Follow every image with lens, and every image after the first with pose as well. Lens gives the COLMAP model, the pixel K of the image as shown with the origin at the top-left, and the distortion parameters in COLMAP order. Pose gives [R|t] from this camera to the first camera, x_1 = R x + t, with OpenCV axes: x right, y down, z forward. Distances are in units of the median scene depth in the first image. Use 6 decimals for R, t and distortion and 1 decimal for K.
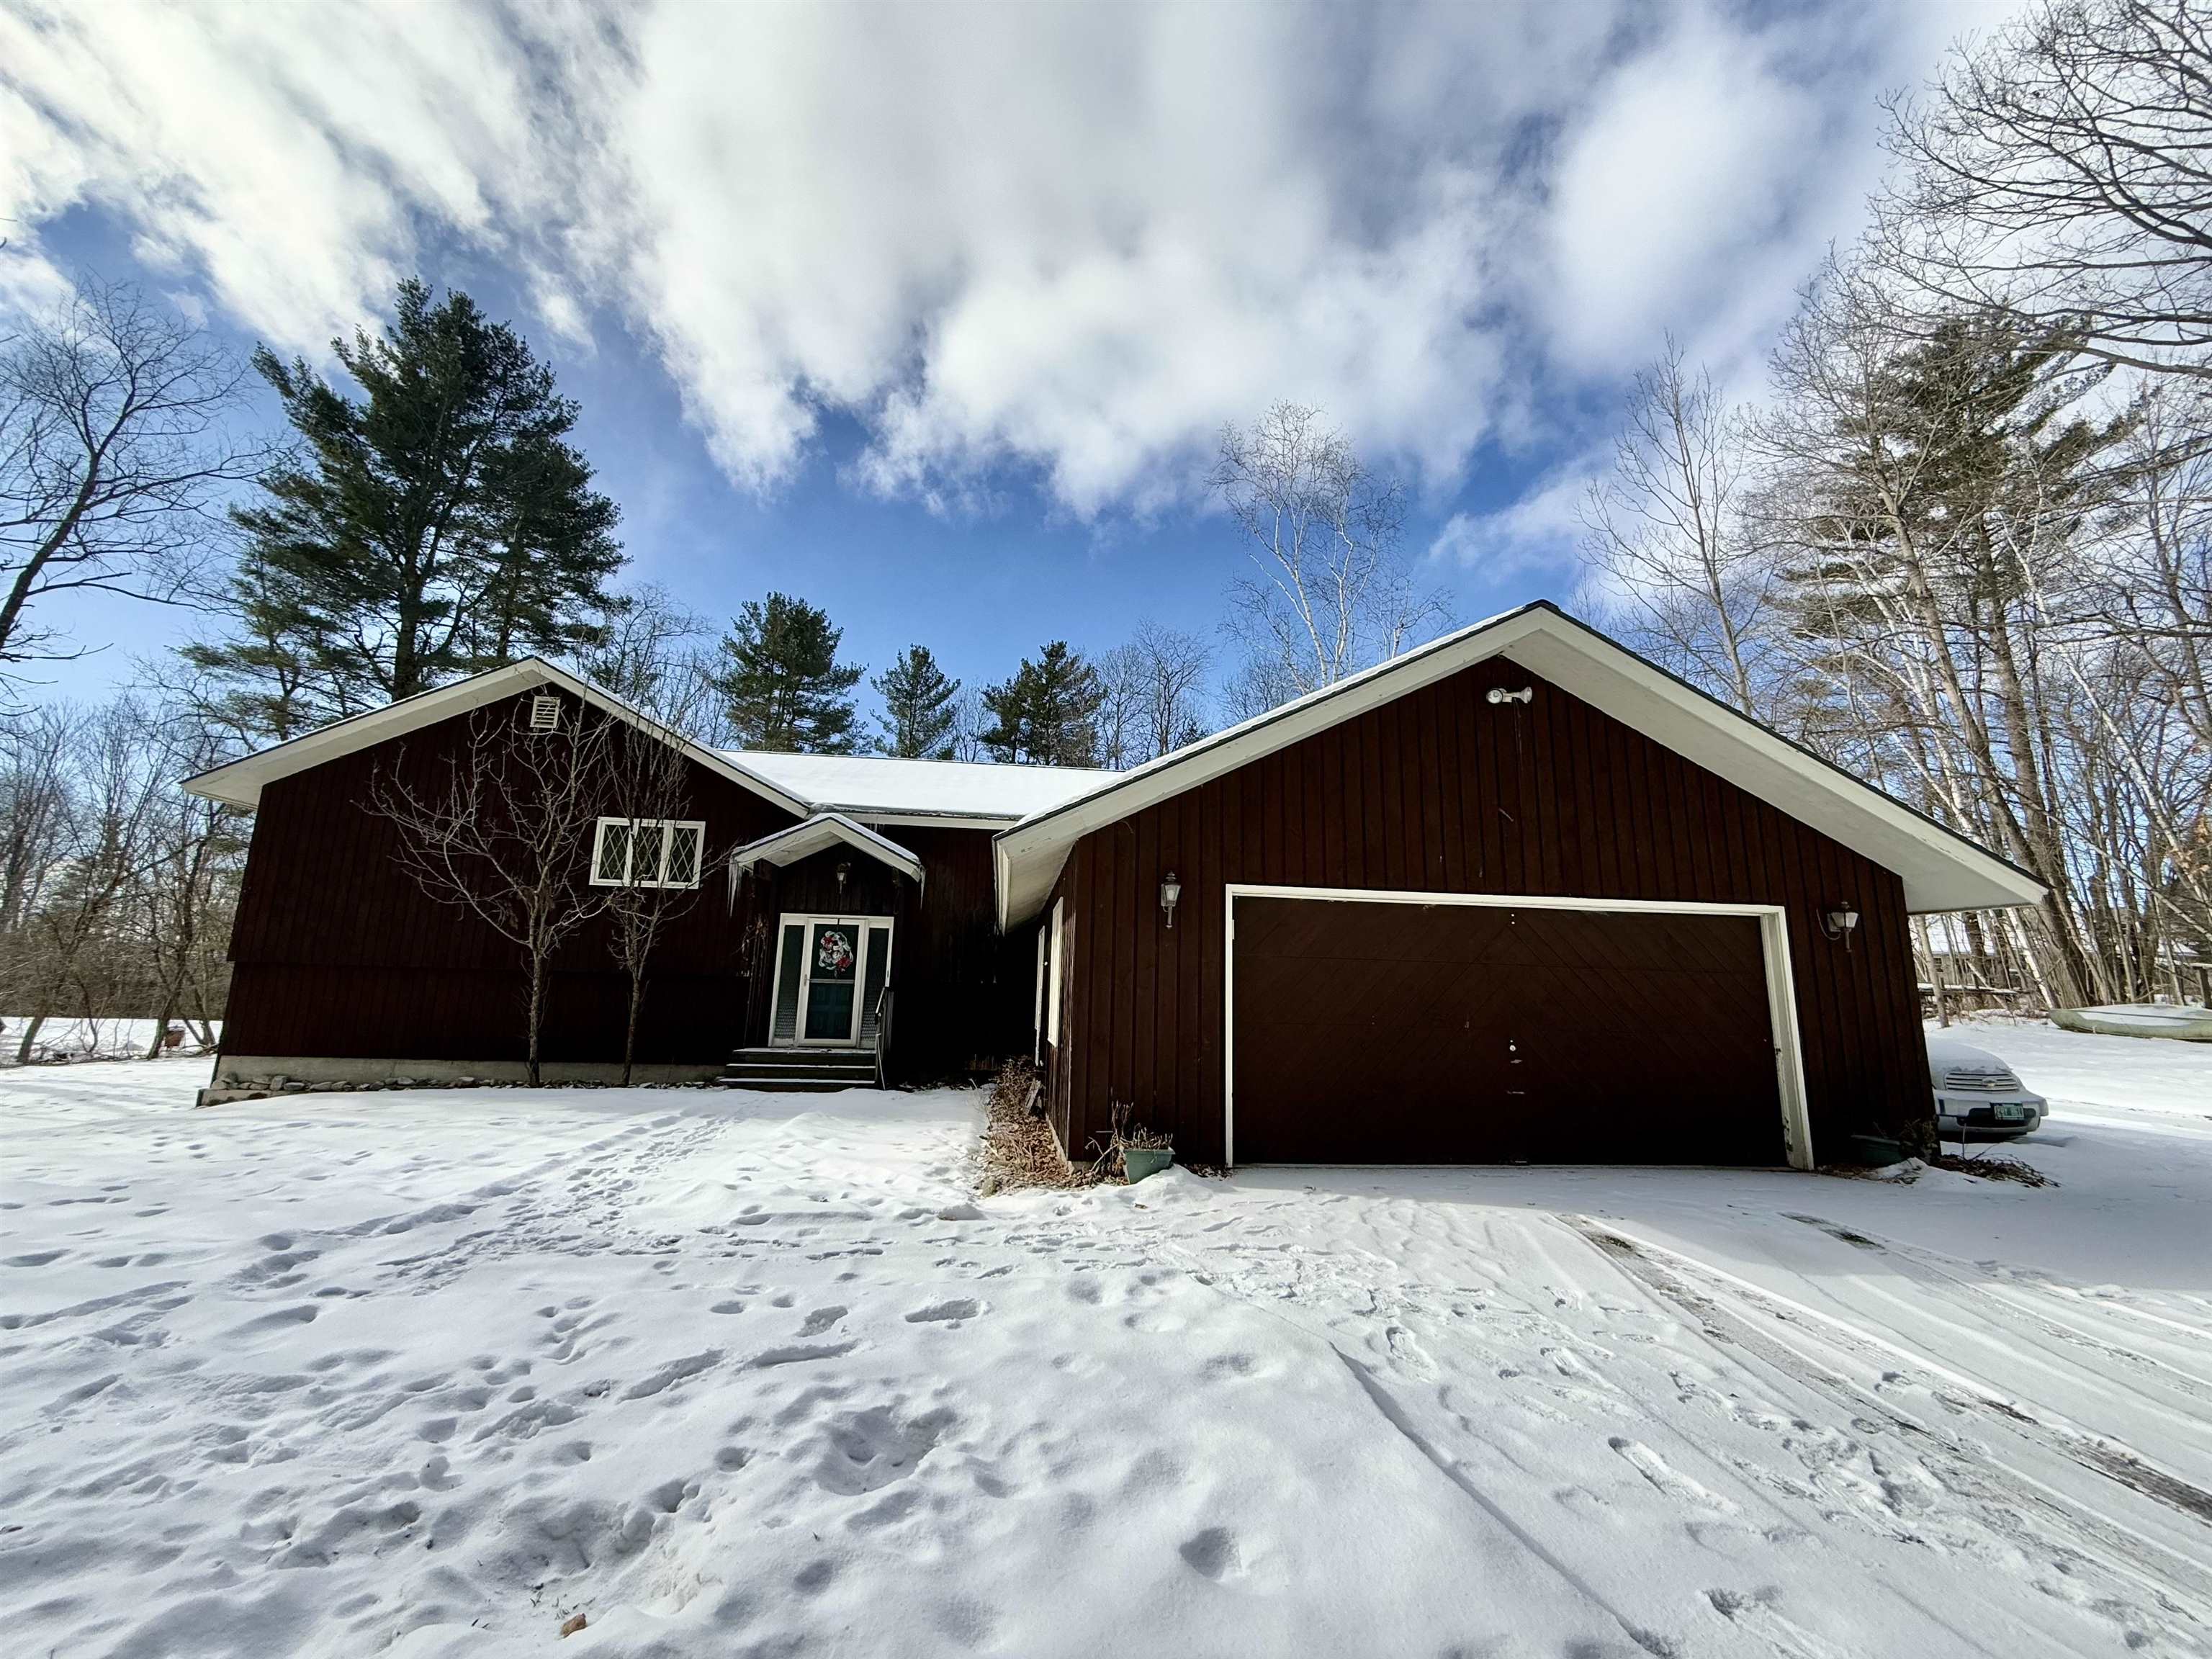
lens RADIAL K [[879.0, 0, 1102.3], [0, 879.0, 830.3], [0, 0, 1]] dist [0.000212, -0.000032]
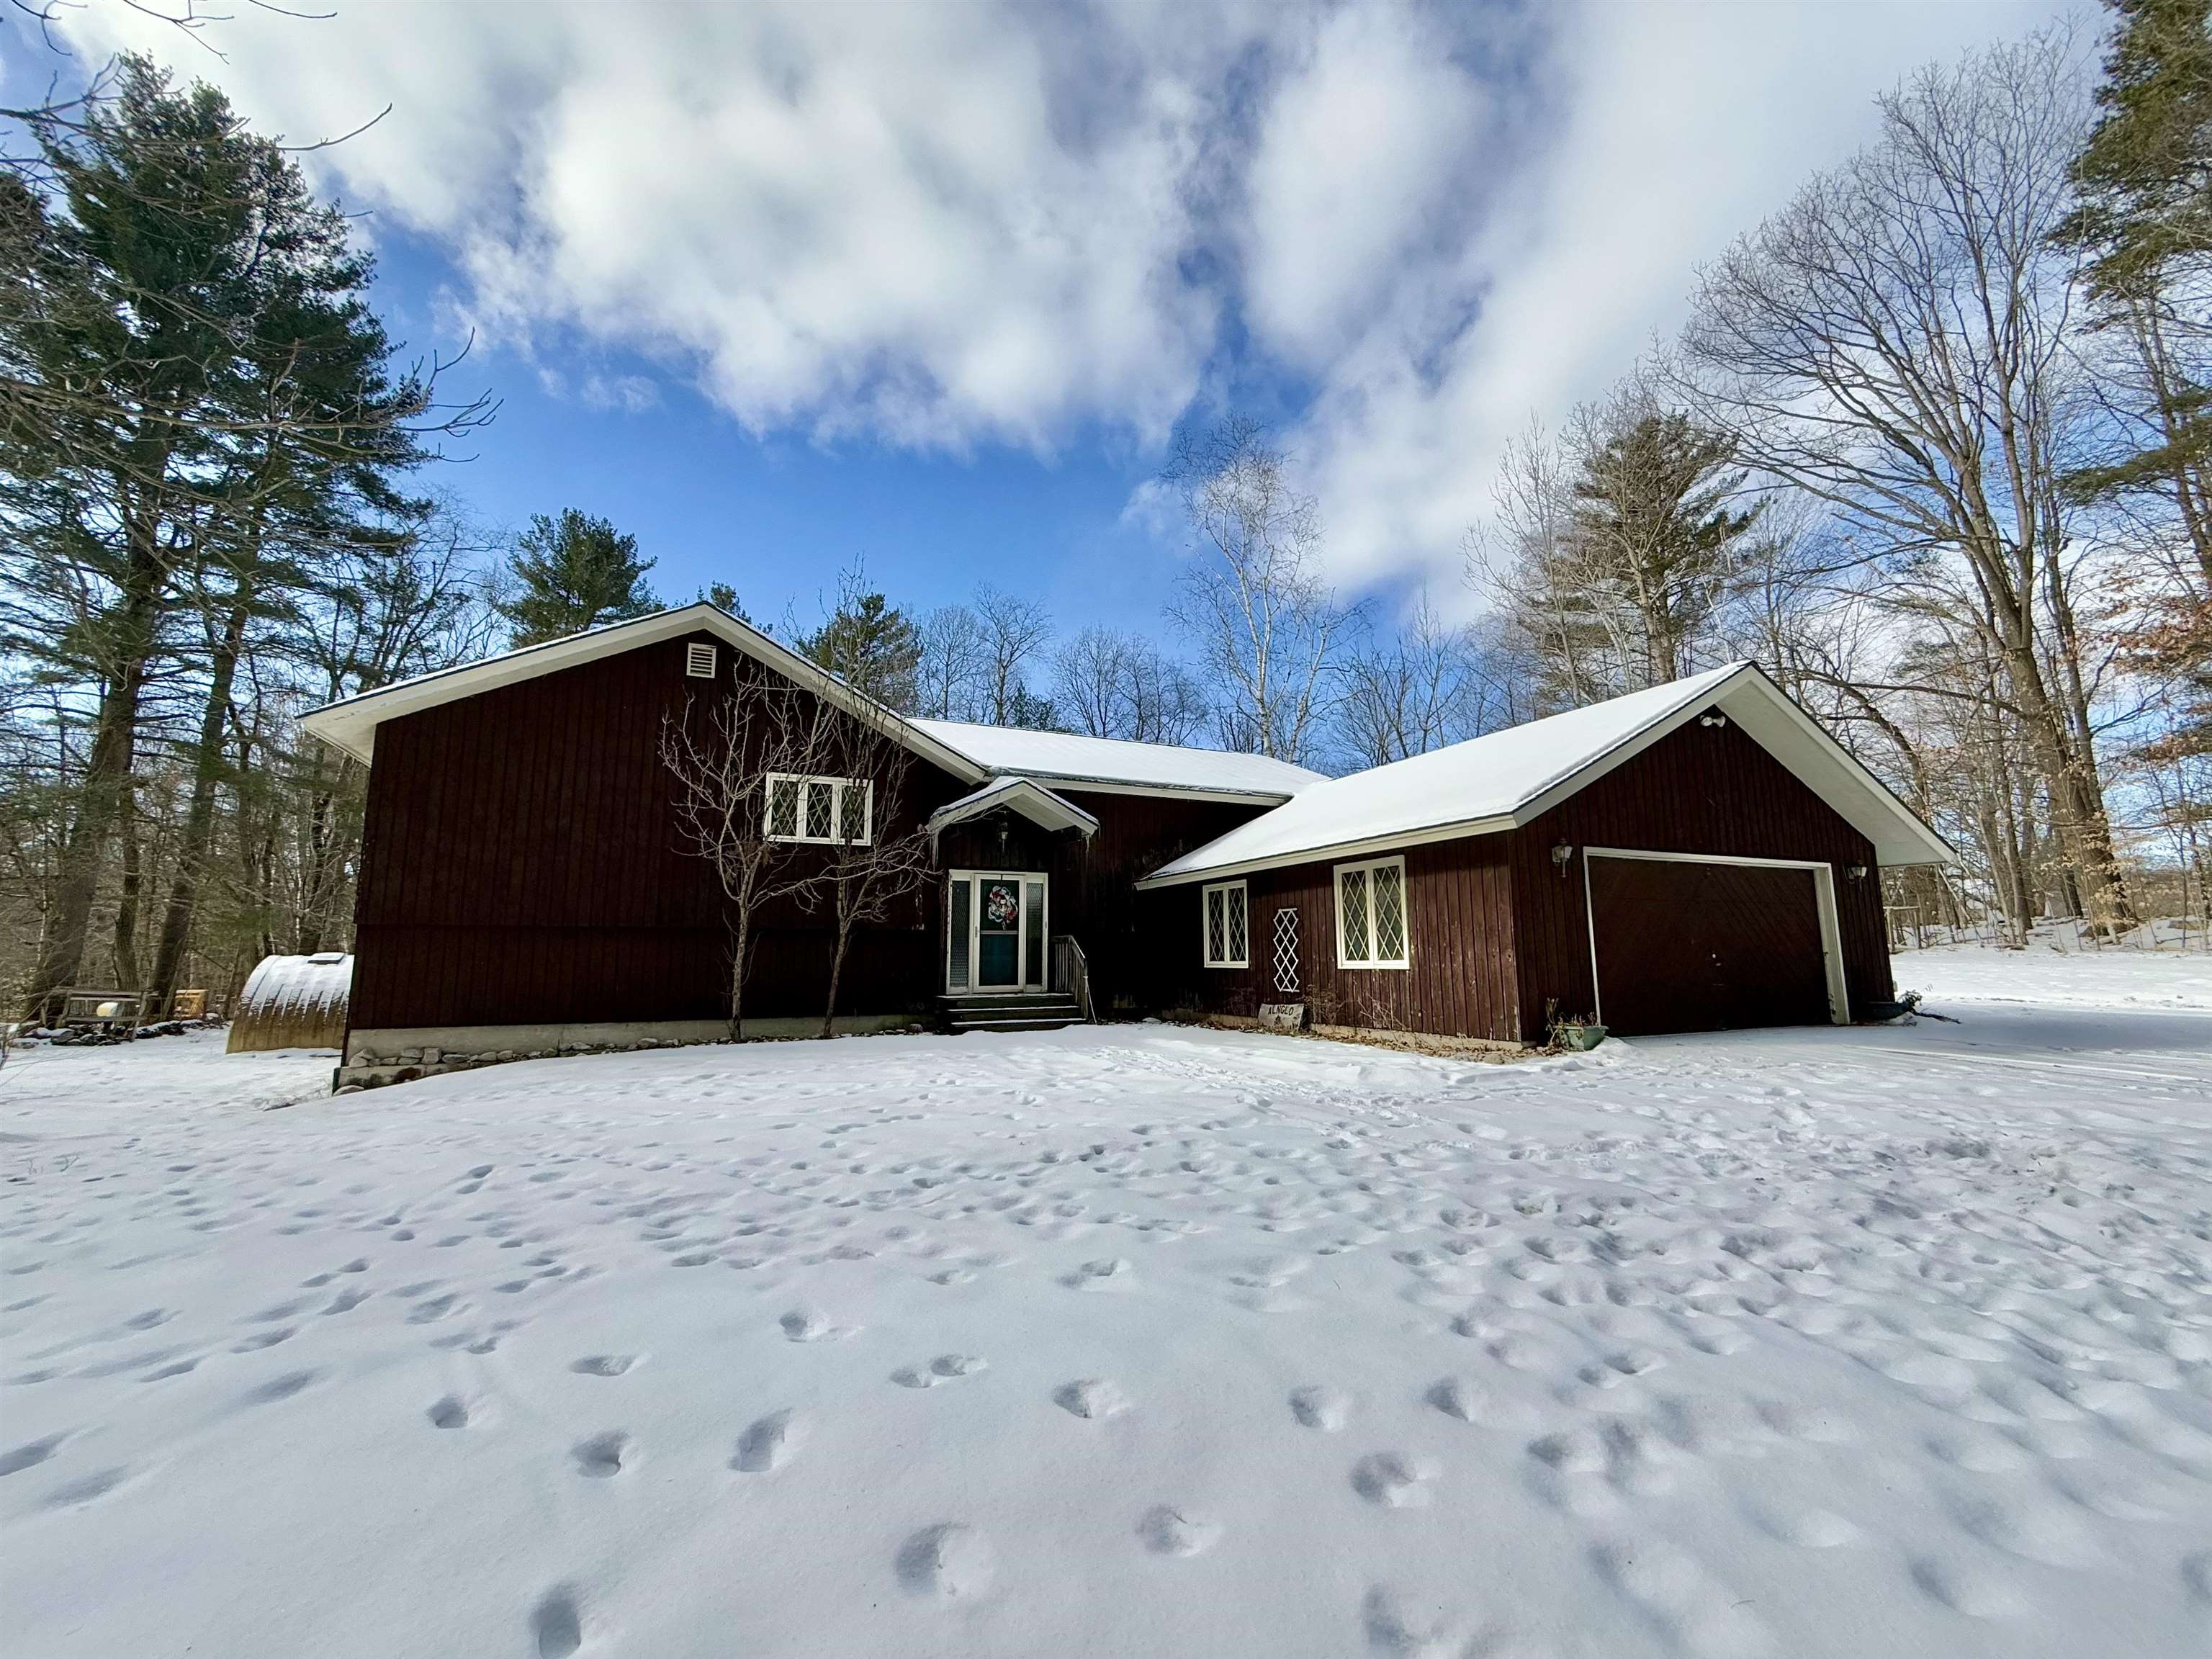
lens RADIAL K [[879.0, 0, 1102.3], [0, 879.0, 830.3], [0, 0, 1]] dist [0.000212, -0.000032]
pose [[0.951535, 0.013823, 0.307231, -0.516374], [-0.027713, 0.998779, 0.040895, -0.000819], [-0.306290, -0.047427, 0.950756, -0.055842]]
